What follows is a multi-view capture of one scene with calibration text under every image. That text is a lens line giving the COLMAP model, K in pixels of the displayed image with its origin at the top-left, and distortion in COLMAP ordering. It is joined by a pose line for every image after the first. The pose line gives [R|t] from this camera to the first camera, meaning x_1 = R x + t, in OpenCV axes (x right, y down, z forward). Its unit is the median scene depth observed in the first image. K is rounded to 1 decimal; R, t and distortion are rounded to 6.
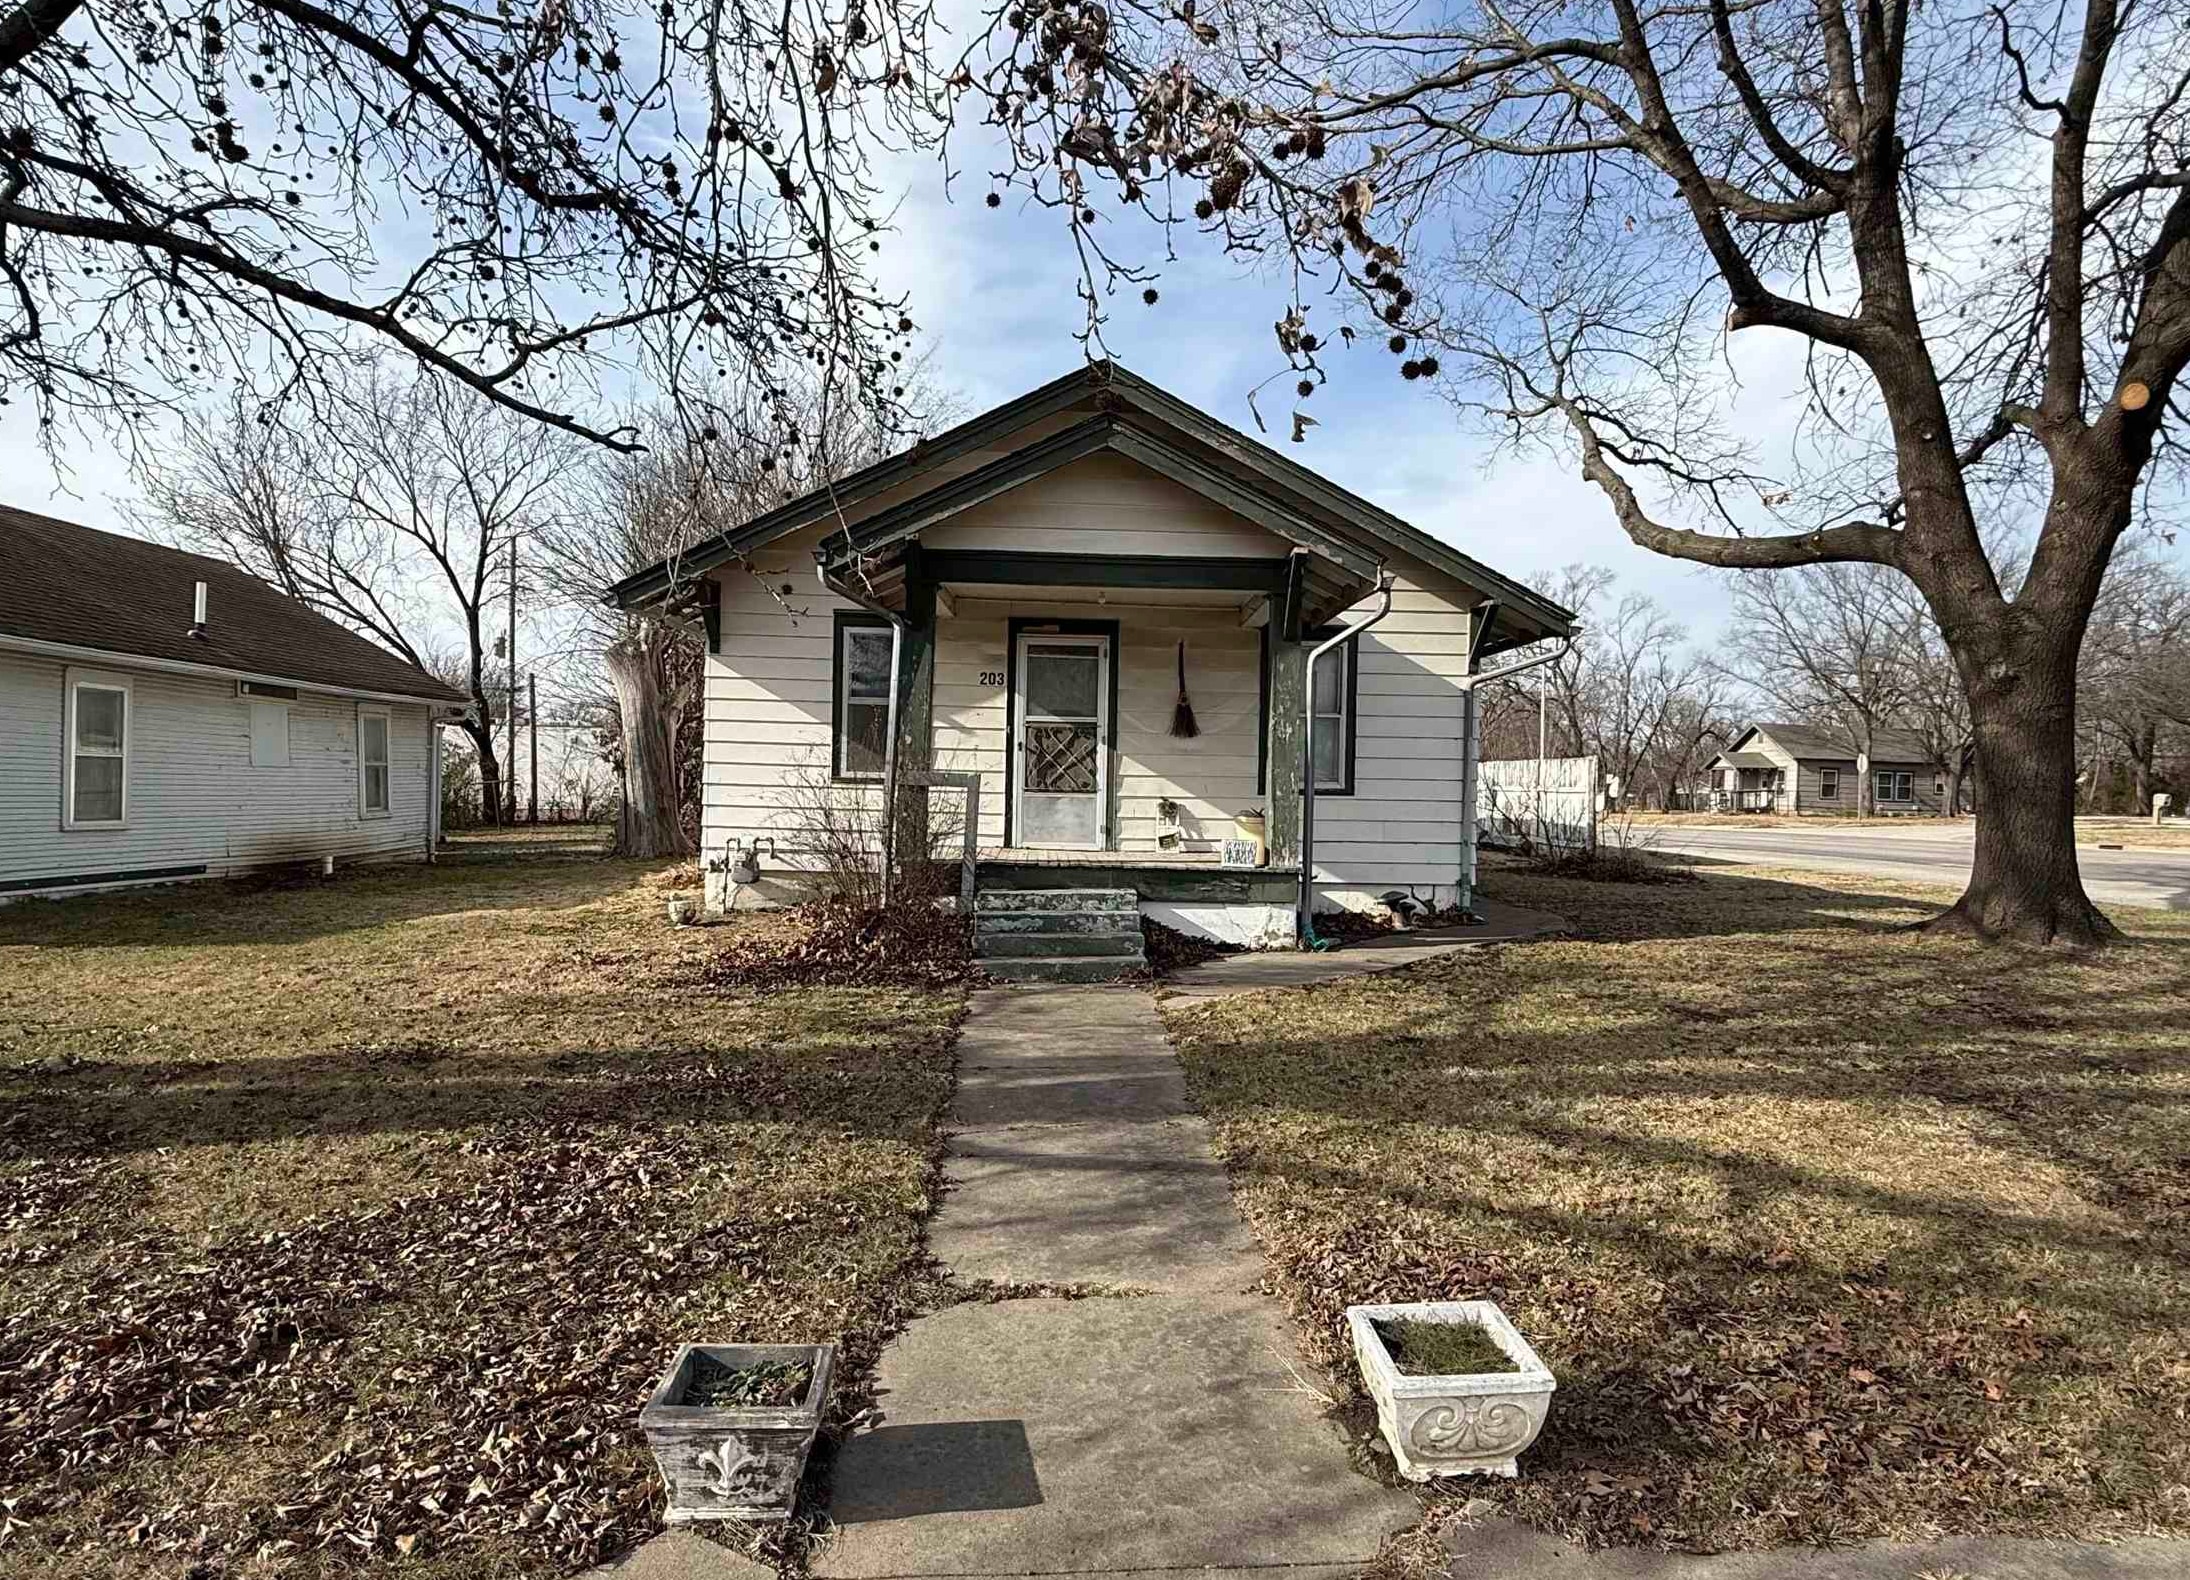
lens RADIAL K [[1211.4, 0, 1104.0], [0, 1211.4, 794.2], [0, 0, 1]] dist [-0.002911, -0.000437]
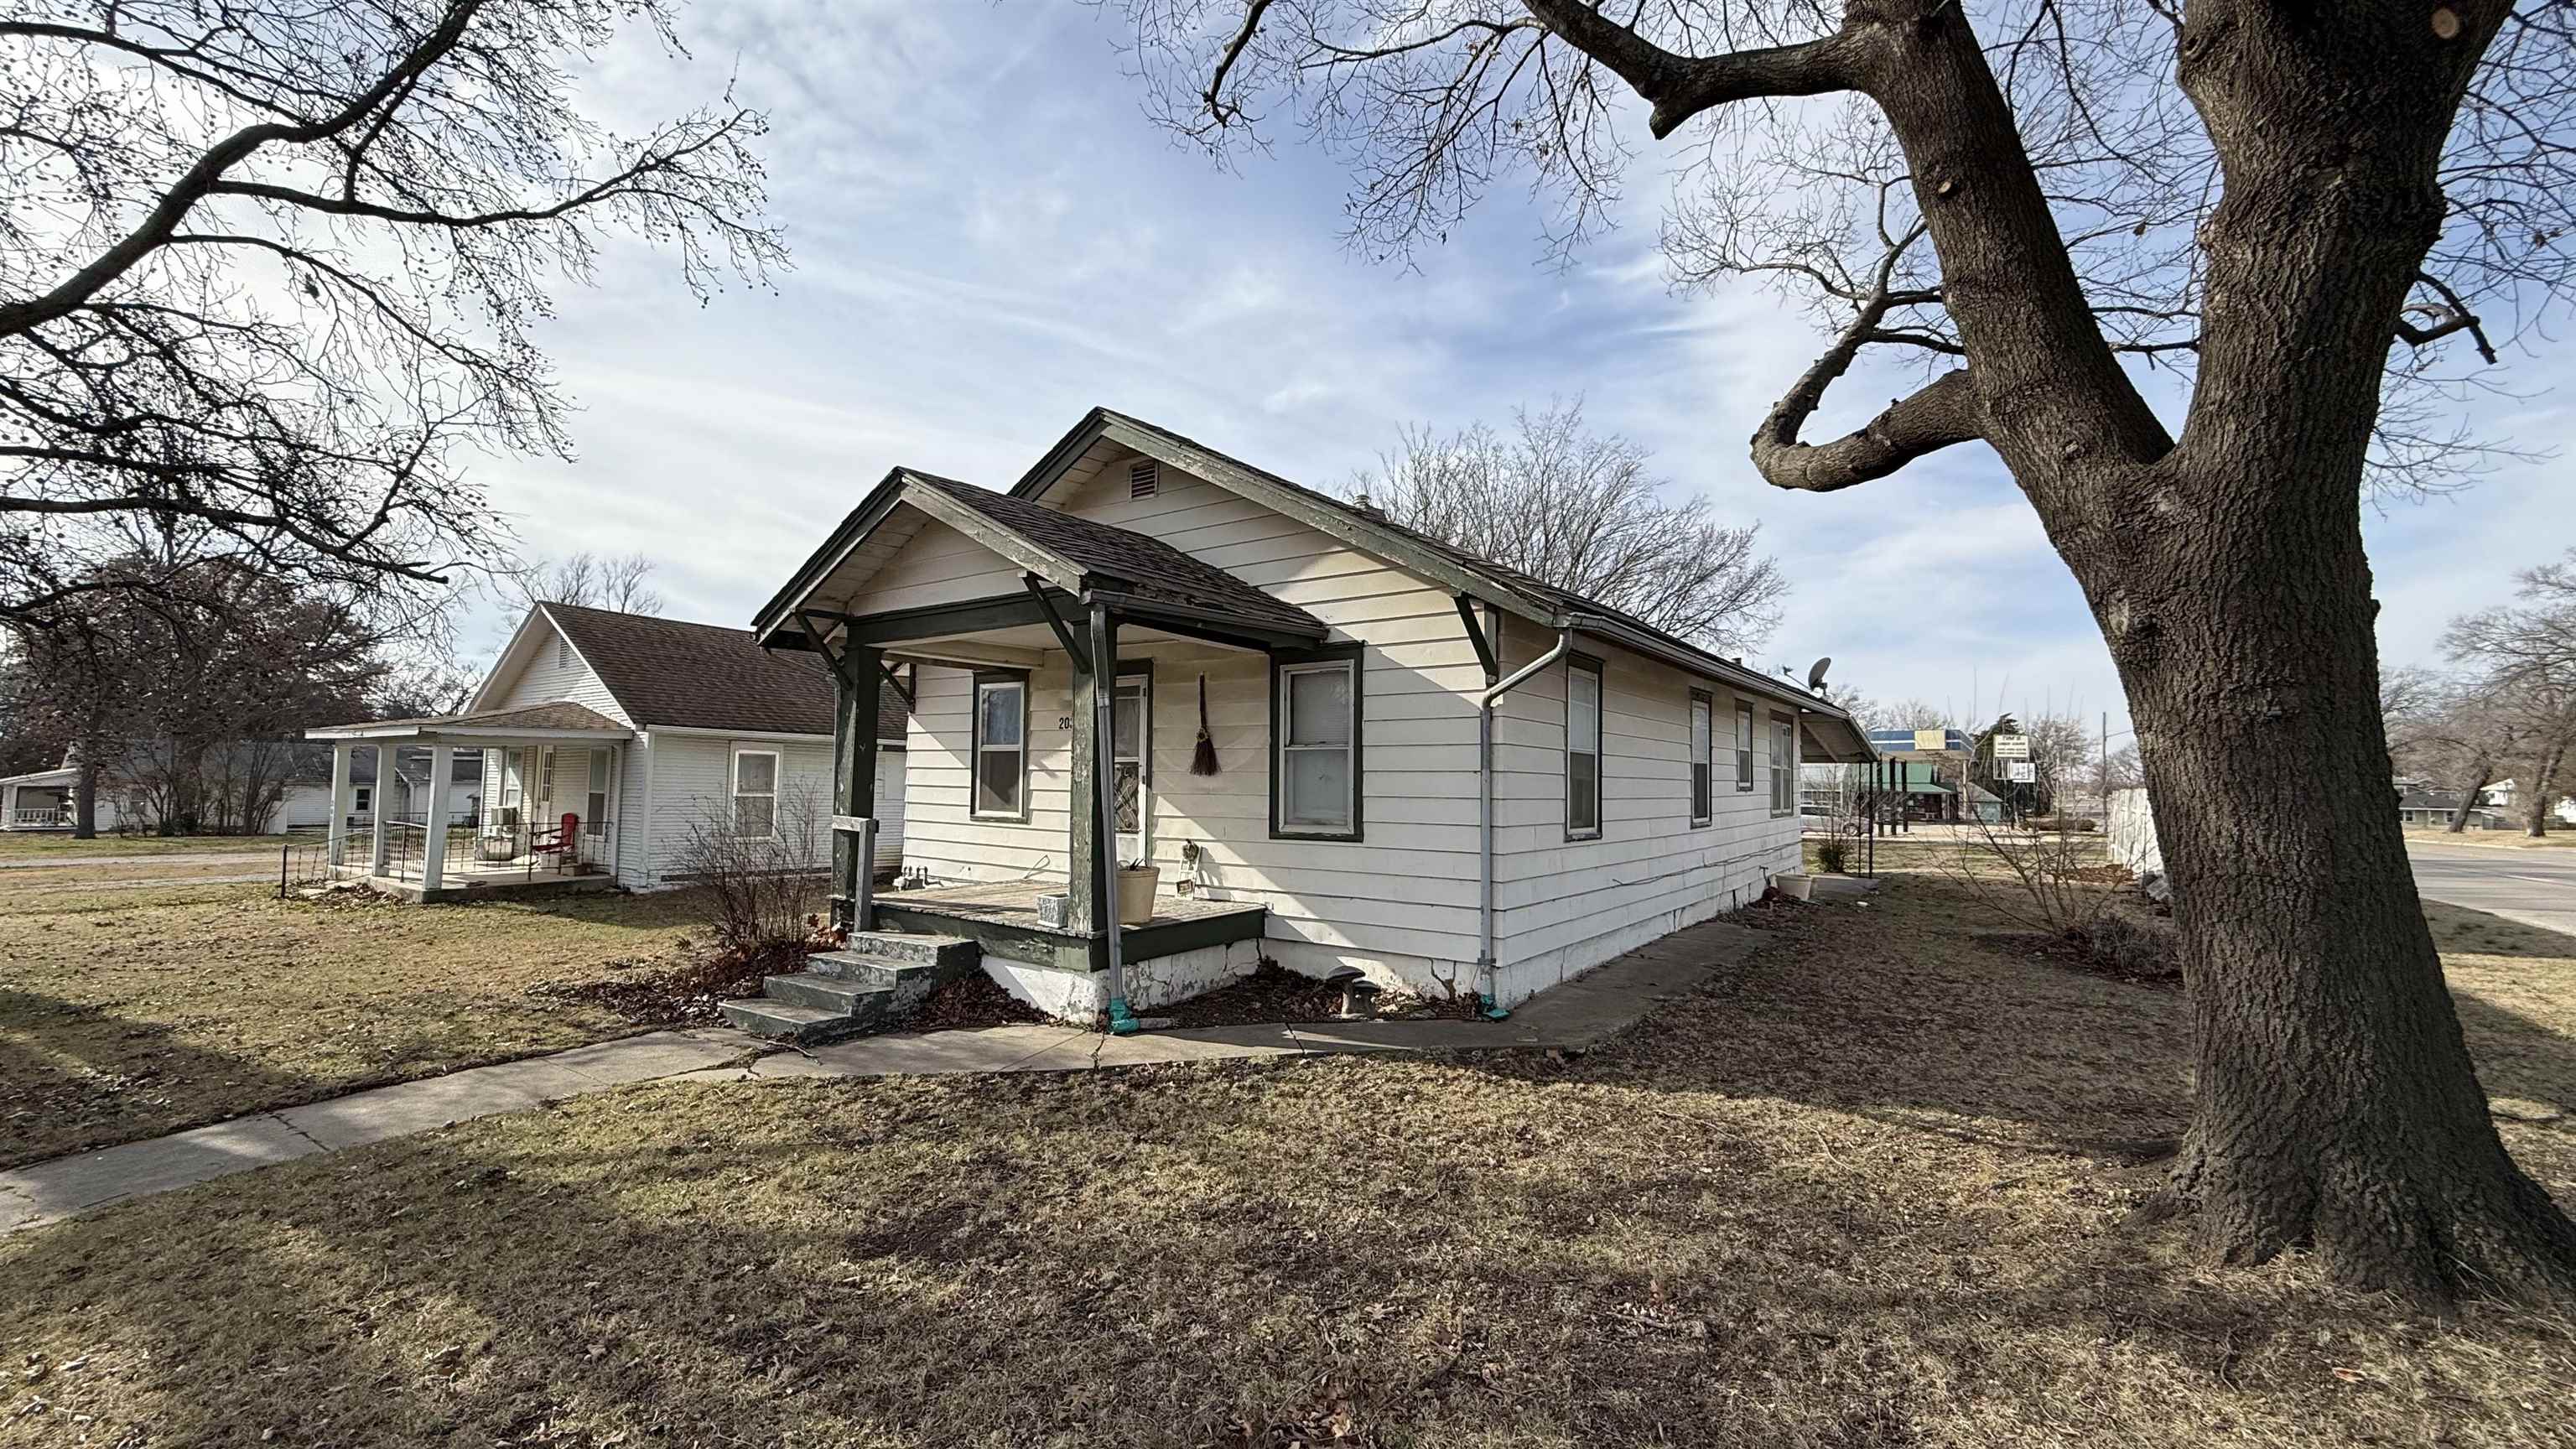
lens RADIAL K [[1022.7, 0, 1274.6], [0, 1022.7, 719.1], [0, 0, 1]] dist [0.001517, 0.000083]
pose [[0.785492, -0.049661, -0.616876, 0.602722], [-0.000643, 0.996709, -0.081057, -0.026647], [0.618871, 0.064066, 0.782875, 0.414068]]
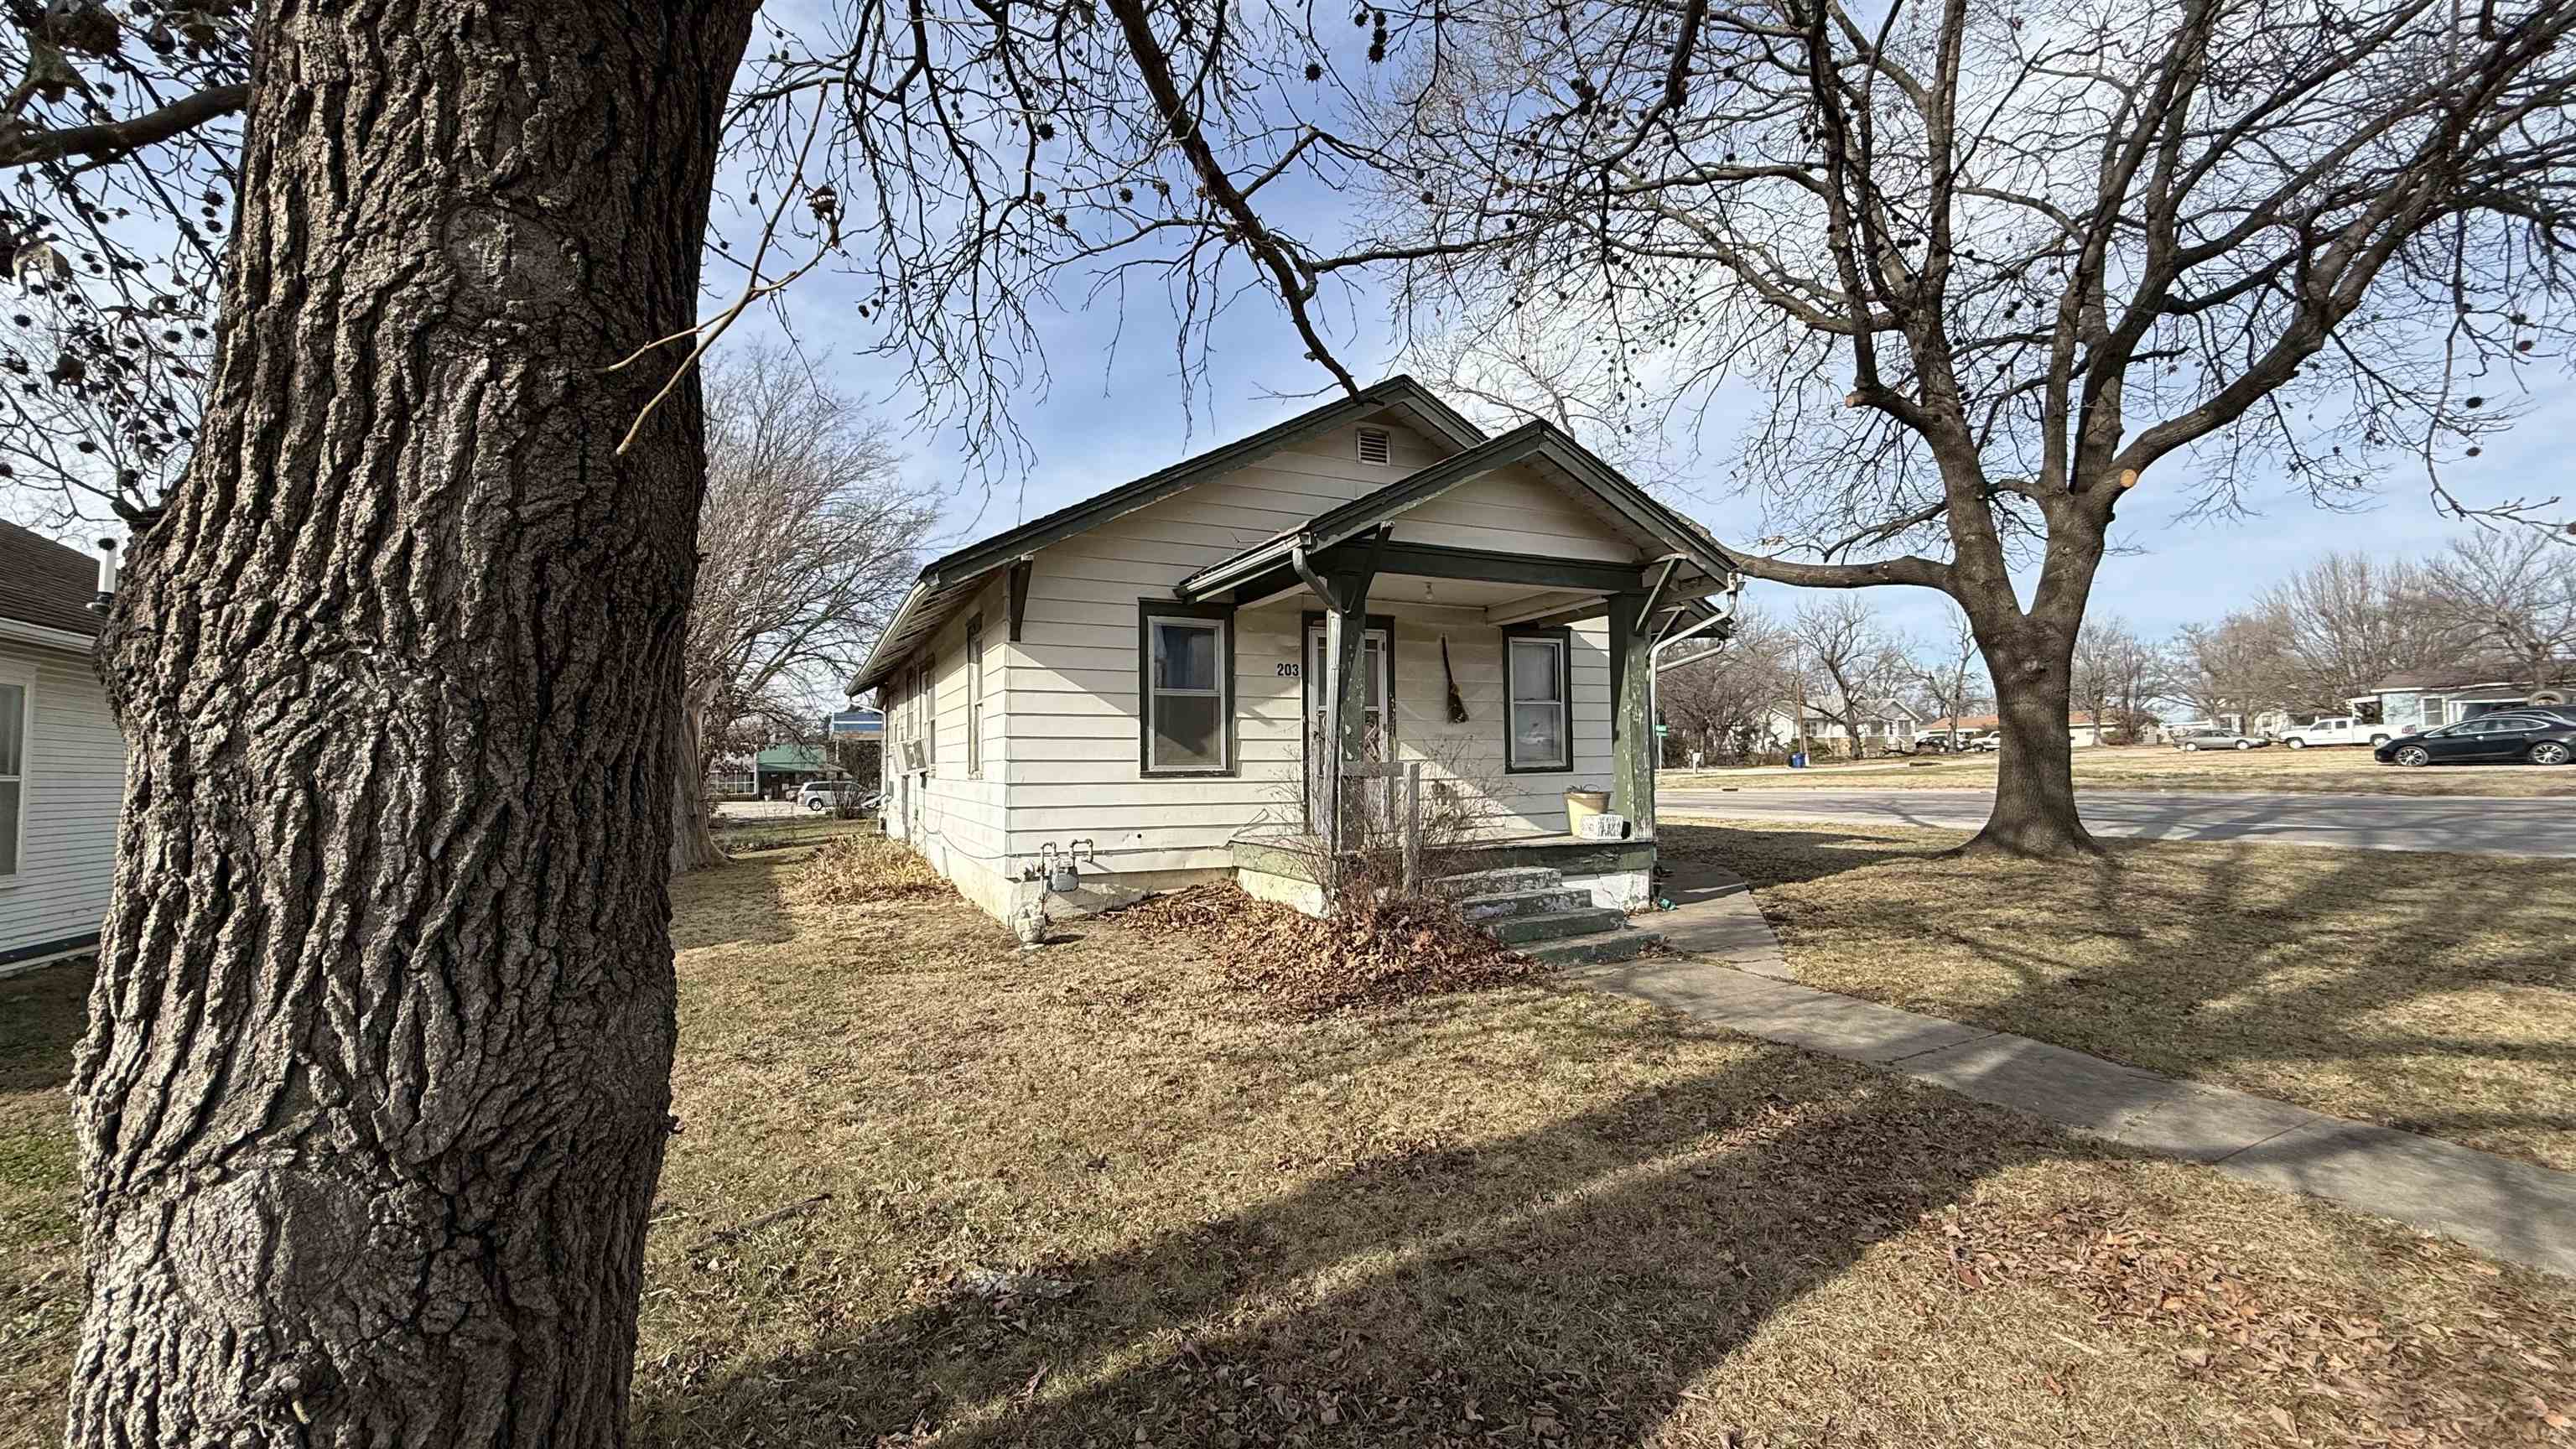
lens RADIAL K [[1022.7, 0, 1273.8], [0, 1022.7, 711.0], [0, 0, 1]] dist [0.001517, 0.000083]
pose [[0.919860, -0.012564, 0.392045, -0.443281], [0.036681, 0.997862, -0.054087, -0.014429], [-0.390527, 0.064133, 0.918355, 0.215540]]
